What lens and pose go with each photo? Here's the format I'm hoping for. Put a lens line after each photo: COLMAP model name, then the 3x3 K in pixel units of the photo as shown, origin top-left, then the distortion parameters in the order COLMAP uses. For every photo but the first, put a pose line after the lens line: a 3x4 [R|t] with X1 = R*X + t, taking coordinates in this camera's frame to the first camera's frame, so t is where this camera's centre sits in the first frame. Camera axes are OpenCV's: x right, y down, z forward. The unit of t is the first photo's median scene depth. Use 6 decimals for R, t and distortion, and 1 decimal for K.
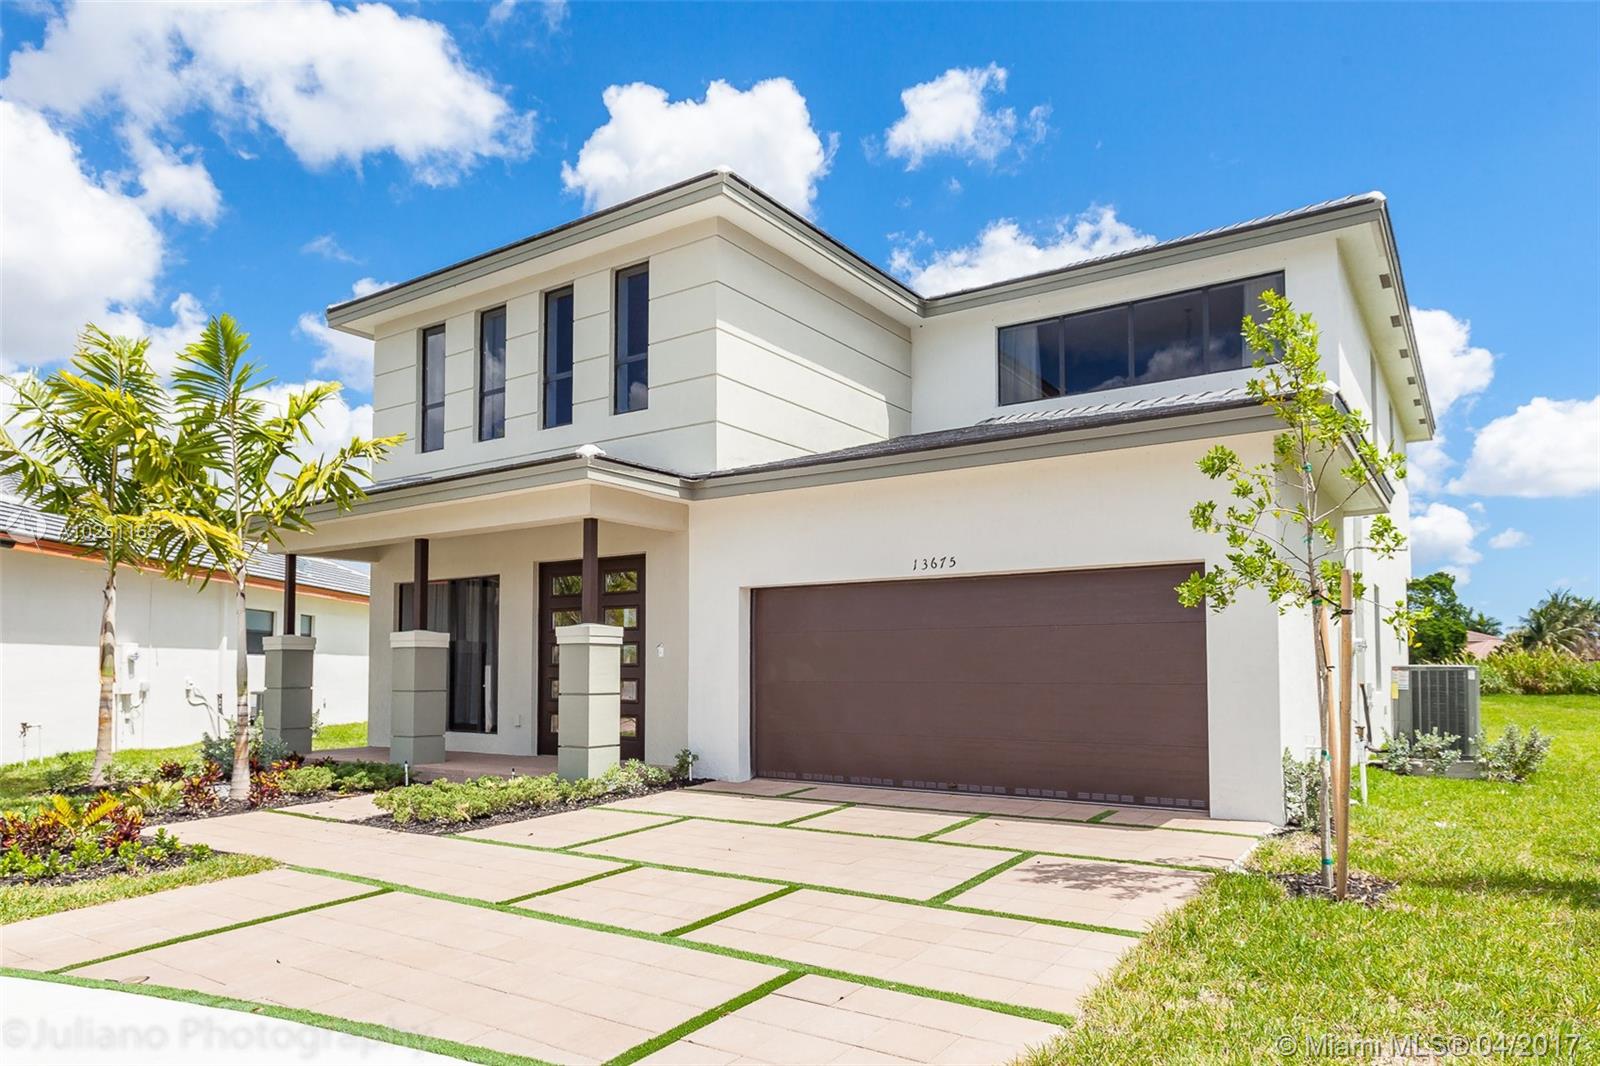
lens RADIAL K [[989.1, 0, 800.5], [0, 989.1, 611.5], [0, 0, 1]] dist [-0.022012, -0.000045]
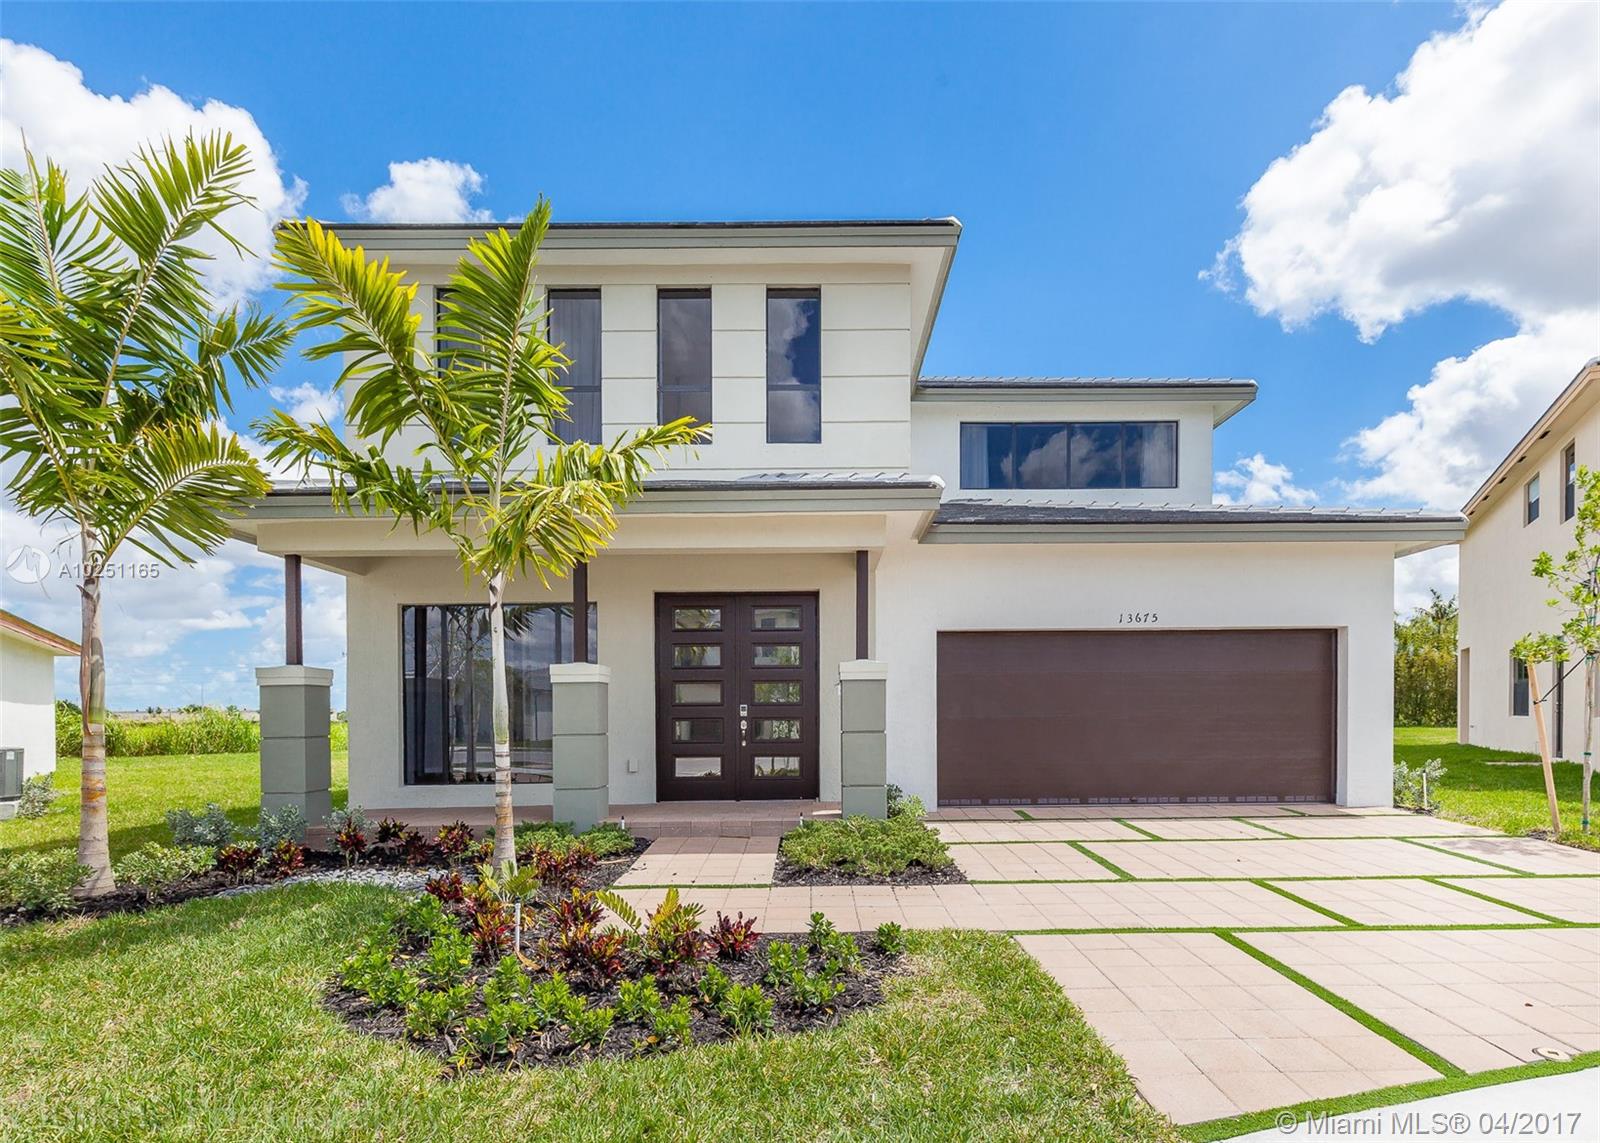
lens RADIAL K [[781.2, 0, 805.6], [0, 781.2, 706.1], [0, 0, 1]] dist [-0.000625, 0.000003]
pose [[0.833380, -0.009356, 0.552622, -0.577283], [-0.024786, 0.998218, 0.054278, 0.013368], [-0.552145, -0.058931, 0.831663, 0.335970]]
